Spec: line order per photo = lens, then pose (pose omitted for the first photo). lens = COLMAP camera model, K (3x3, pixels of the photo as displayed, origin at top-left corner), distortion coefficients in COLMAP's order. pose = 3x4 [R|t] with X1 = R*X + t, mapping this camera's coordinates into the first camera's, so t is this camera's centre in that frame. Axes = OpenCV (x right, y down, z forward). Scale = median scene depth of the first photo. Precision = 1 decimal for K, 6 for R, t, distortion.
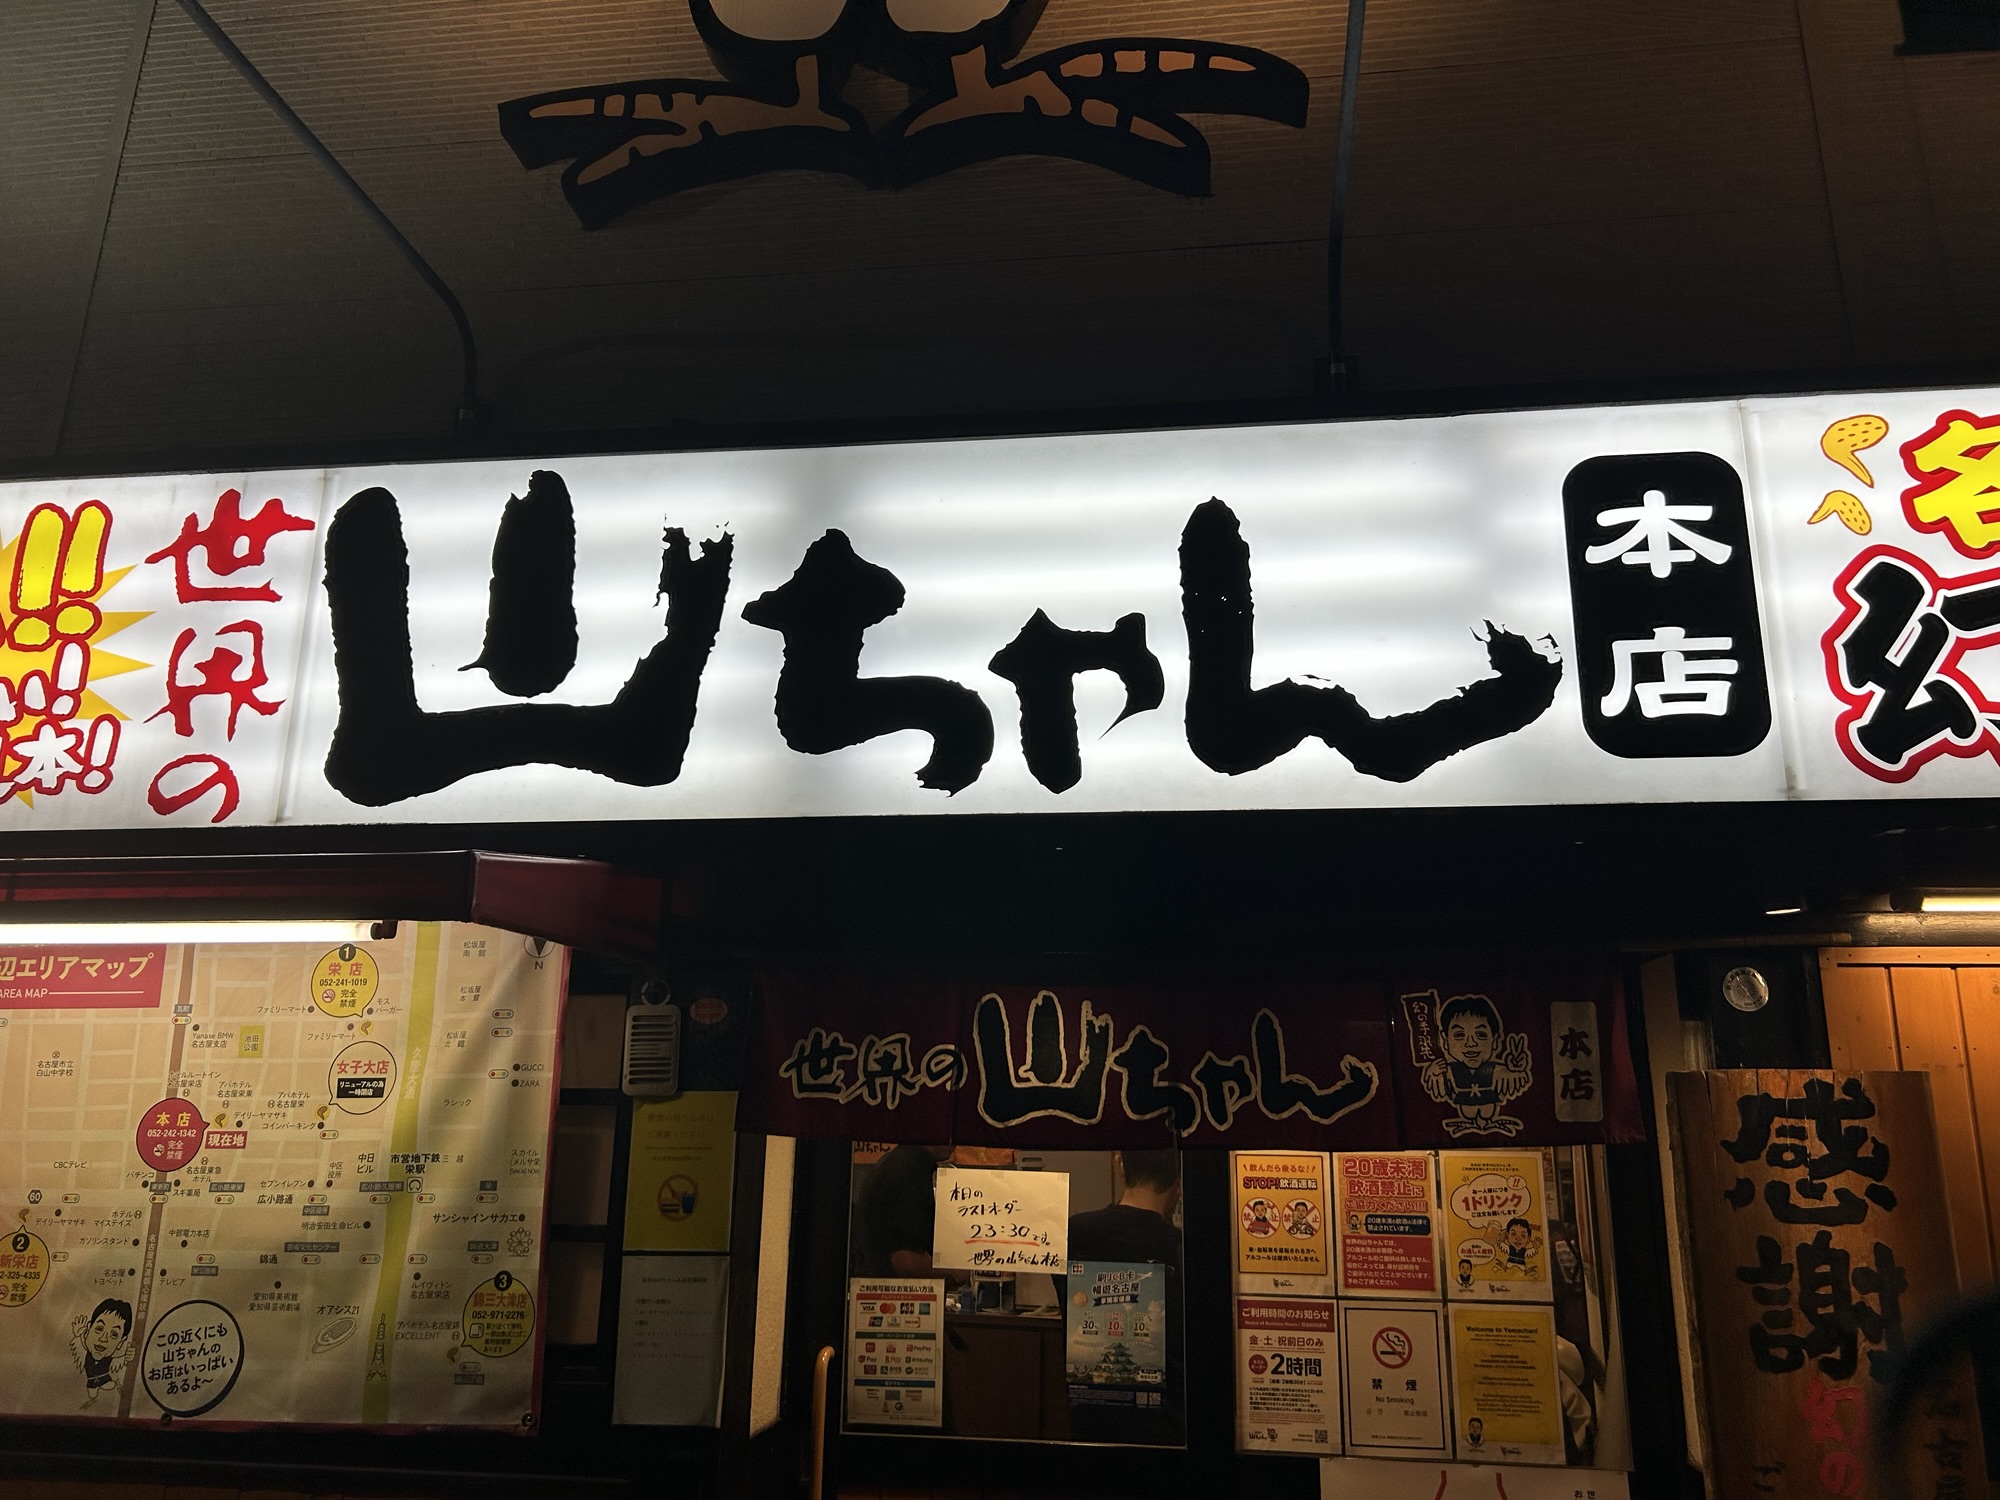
lens RADIAL K [[1517.1, 0, 998.3], [0, 1517.1, 821.3], [0, 0, 1]] dist [0.029117, -0.067829]
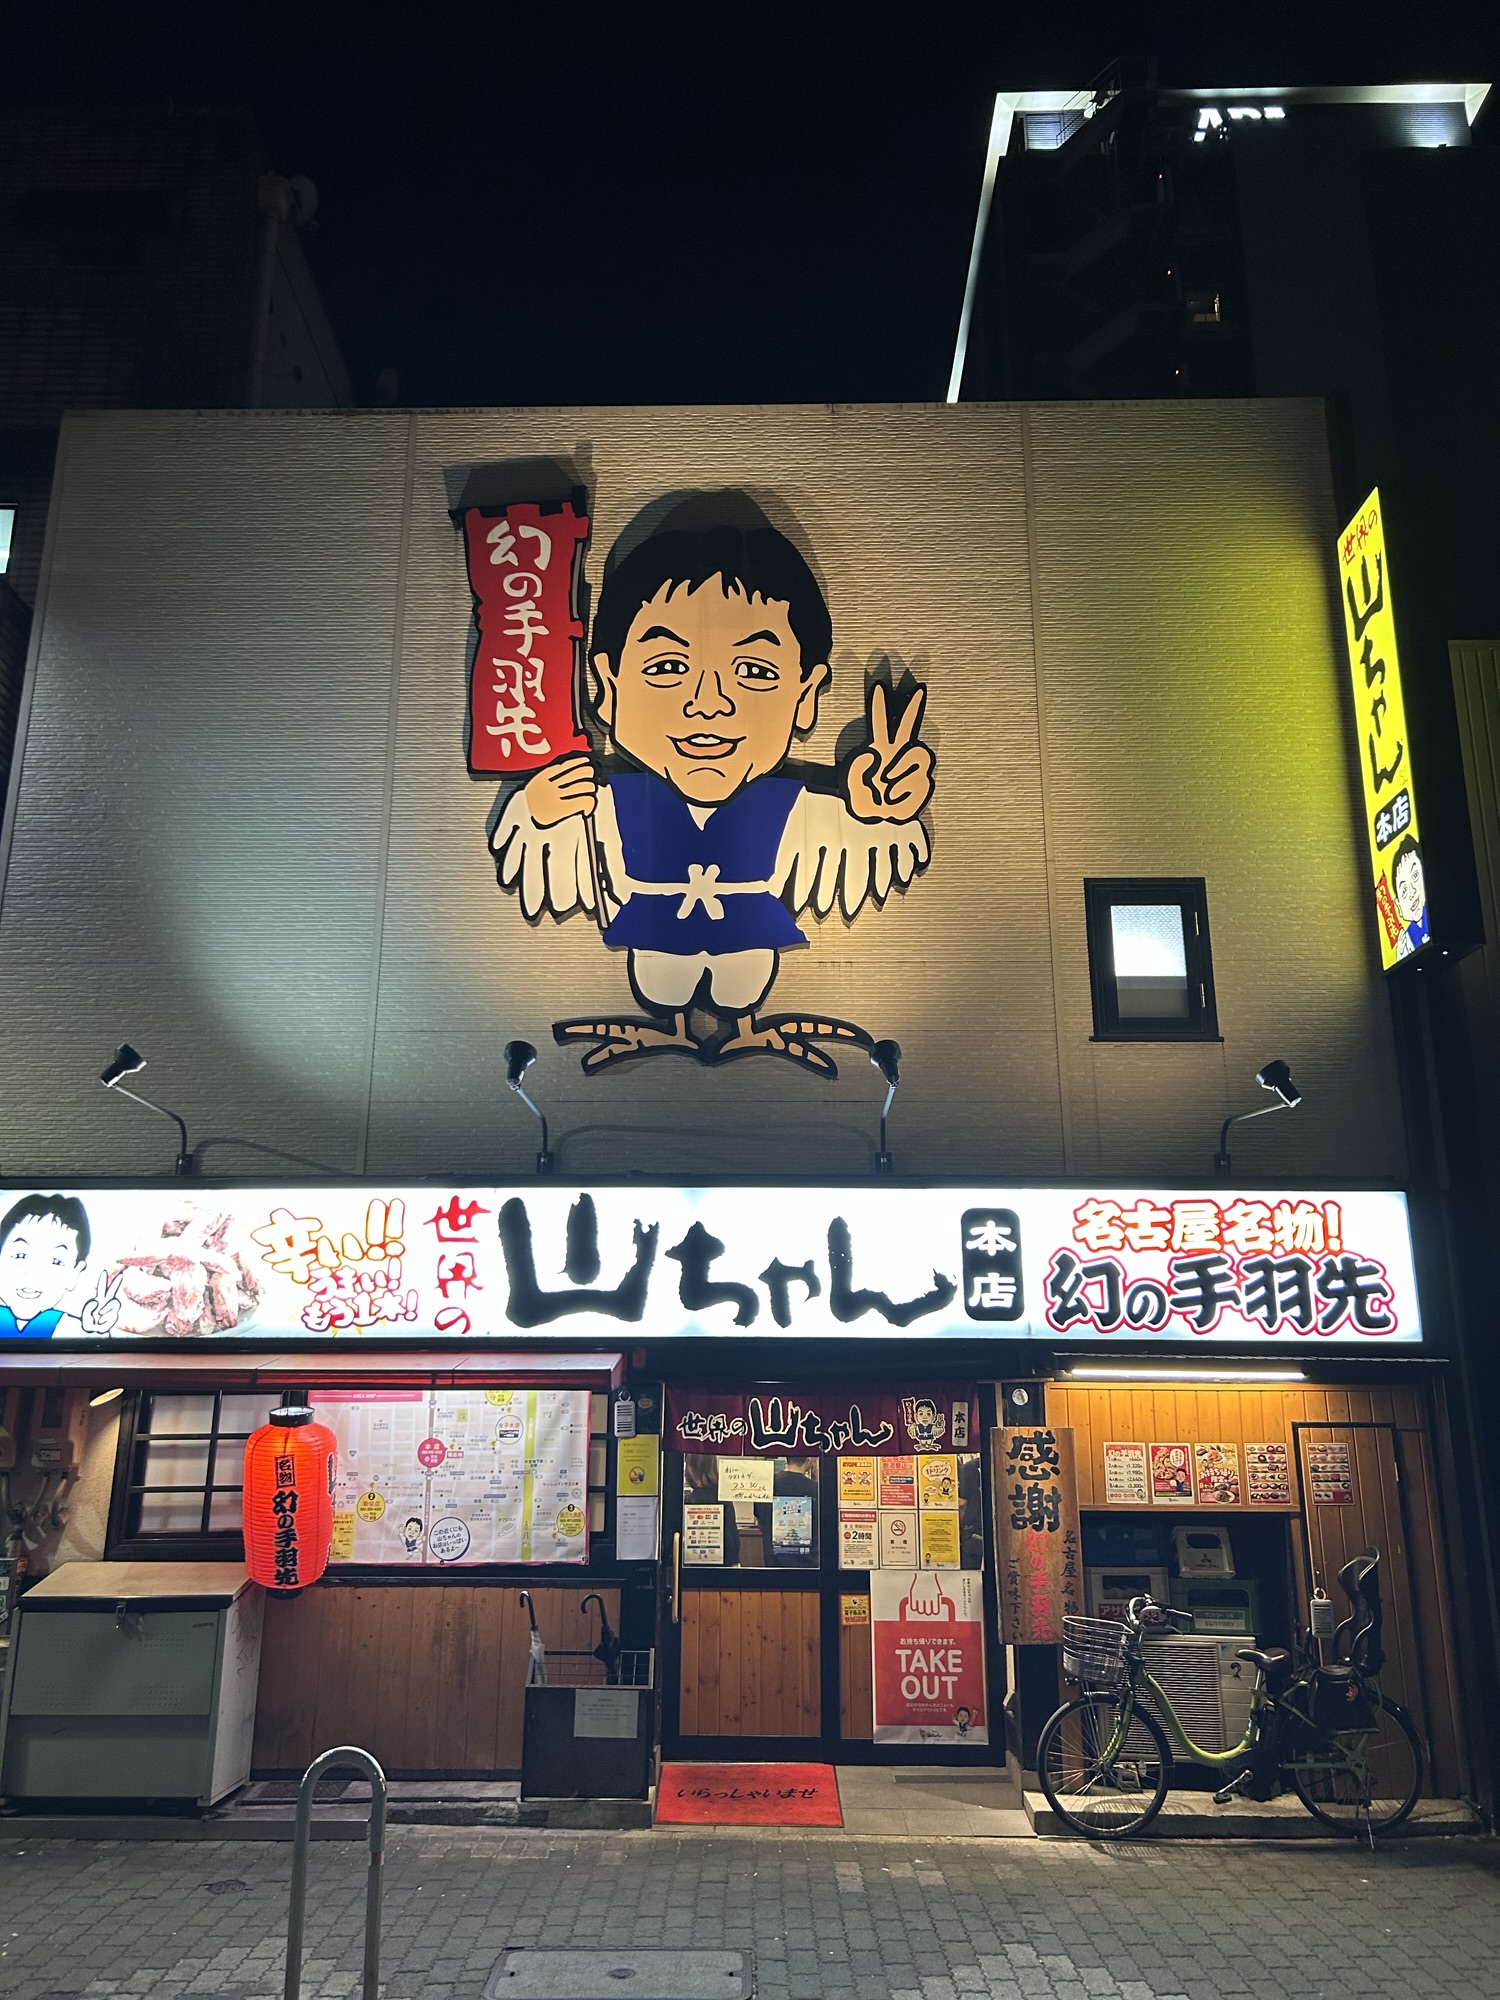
lens RADIAL K [[1516.1, 0, 750.0], [0, 1516.1, 1000.0], [0, 0, 1]] dist [0.083095, -0.446774]
pose [[0.991620, 0.024008, 0.126938, -0.369594], [-0.019960, 0.999254, -0.033066, -0.499563], [-0.127637, 0.030255, 0.991359, -1.689861]]
